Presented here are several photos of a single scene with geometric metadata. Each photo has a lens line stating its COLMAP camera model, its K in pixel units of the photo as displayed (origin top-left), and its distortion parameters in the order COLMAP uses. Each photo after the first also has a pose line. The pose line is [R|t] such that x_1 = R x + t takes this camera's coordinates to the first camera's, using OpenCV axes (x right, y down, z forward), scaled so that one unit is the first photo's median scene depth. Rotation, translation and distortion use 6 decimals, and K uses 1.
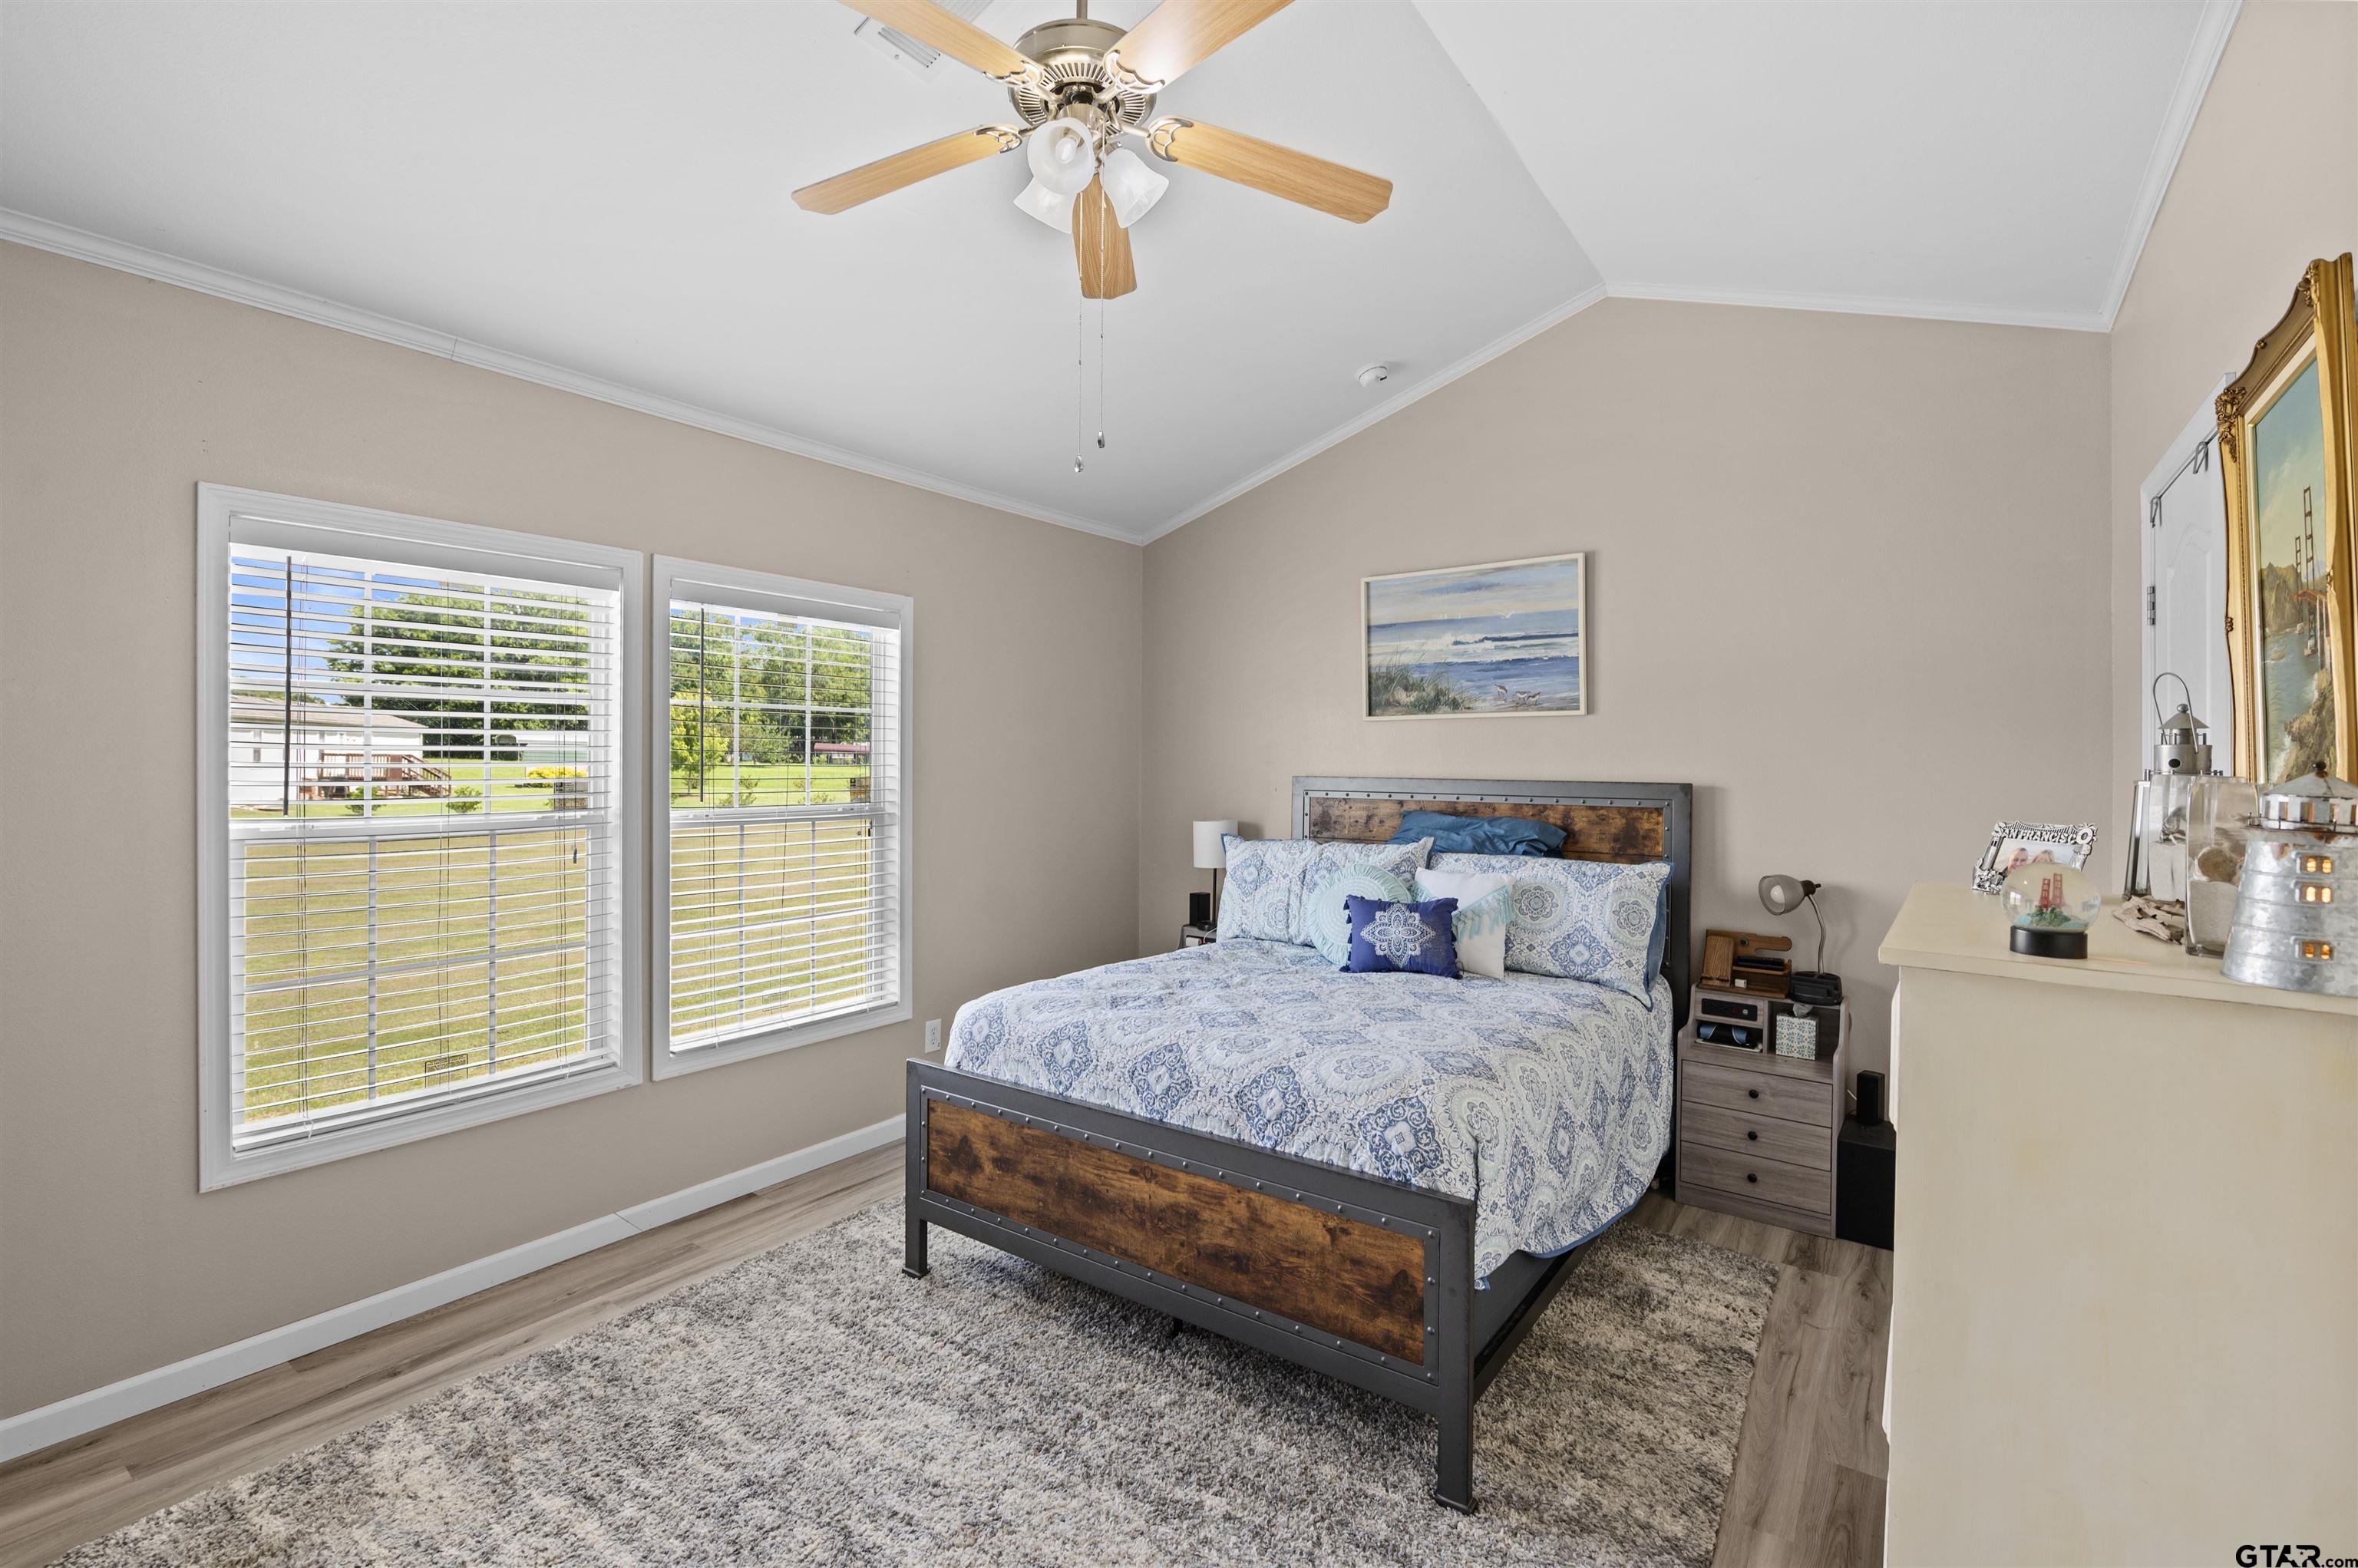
lens RADIAL K [[1039.1, 0, 1179.5], [0, 1039.1, 757.1], [0, 0, 1]] dist [-0.004218, -0.000317]
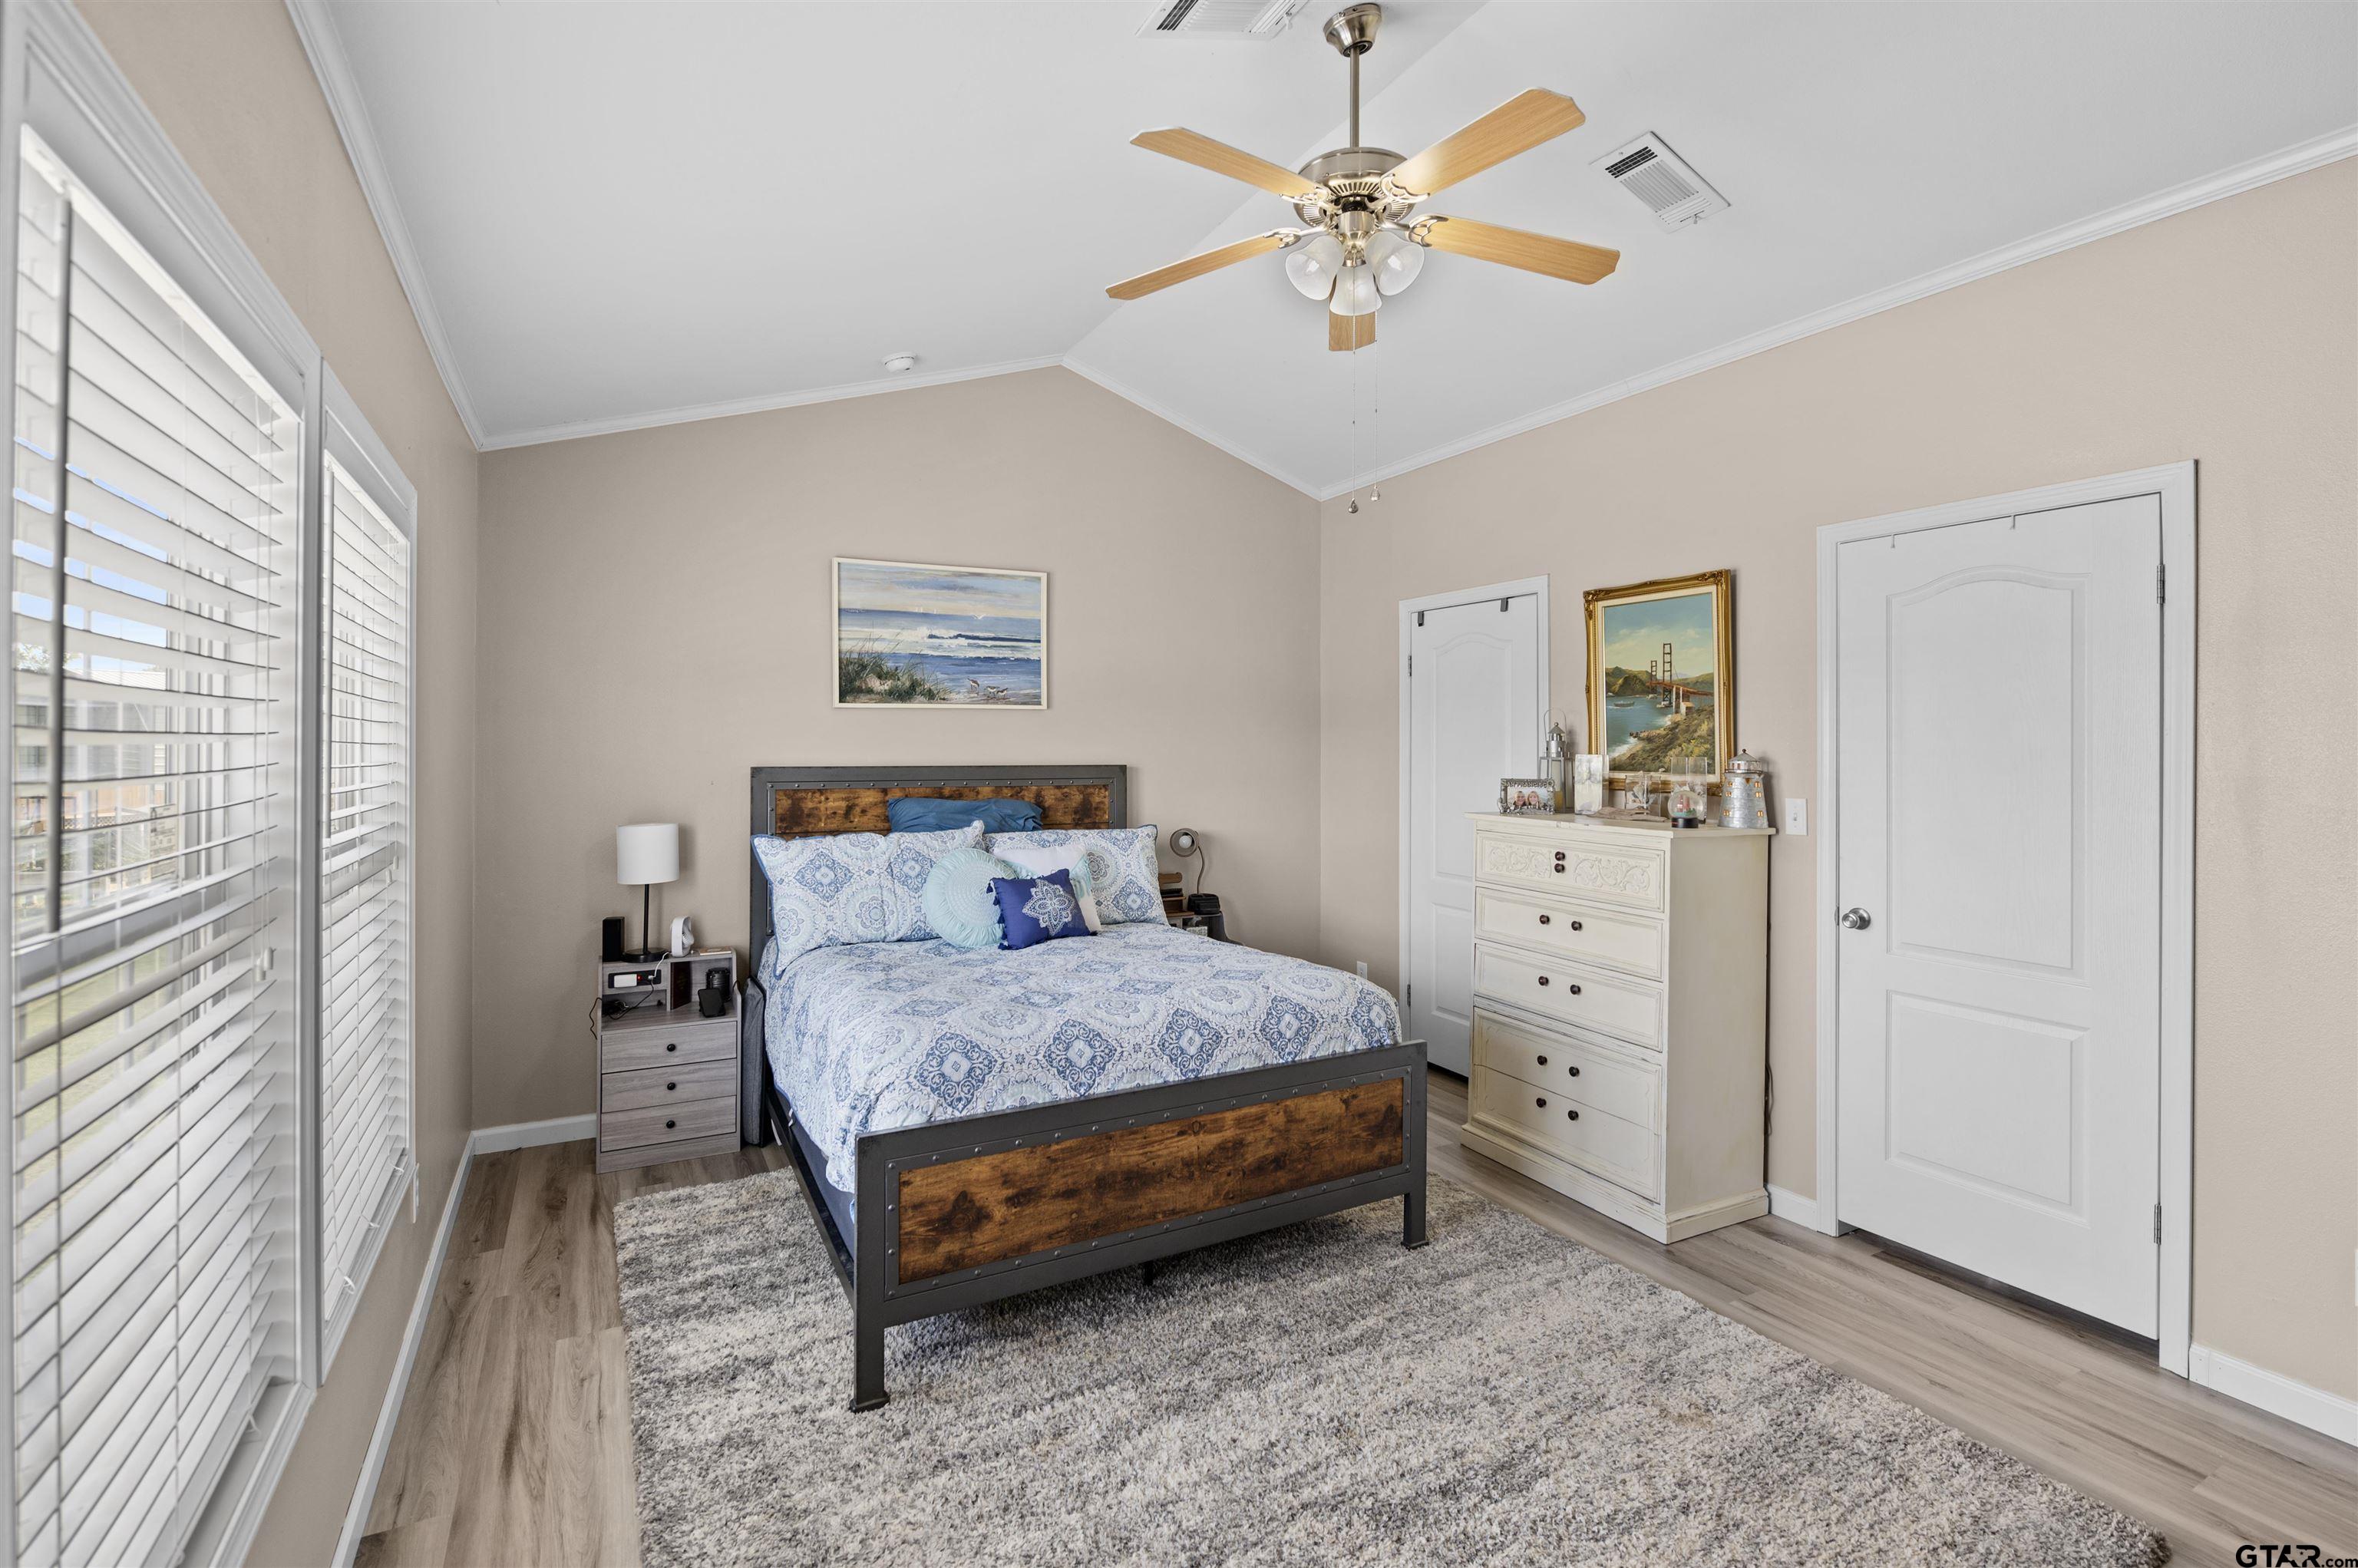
lens RADIAL K [[1085.8, 0, 1180.1], [0, 1085.8, 742.1], [0, 0, 1]] dist [-0.001079, 0.000021]
pose [[0.435678, -0.001683, 0.900101, -0.757384], [-0.000403, 0.999998, 0.002065, -0.006638], [-0.900102, -0.001262, 0.435677, 0.363883]]
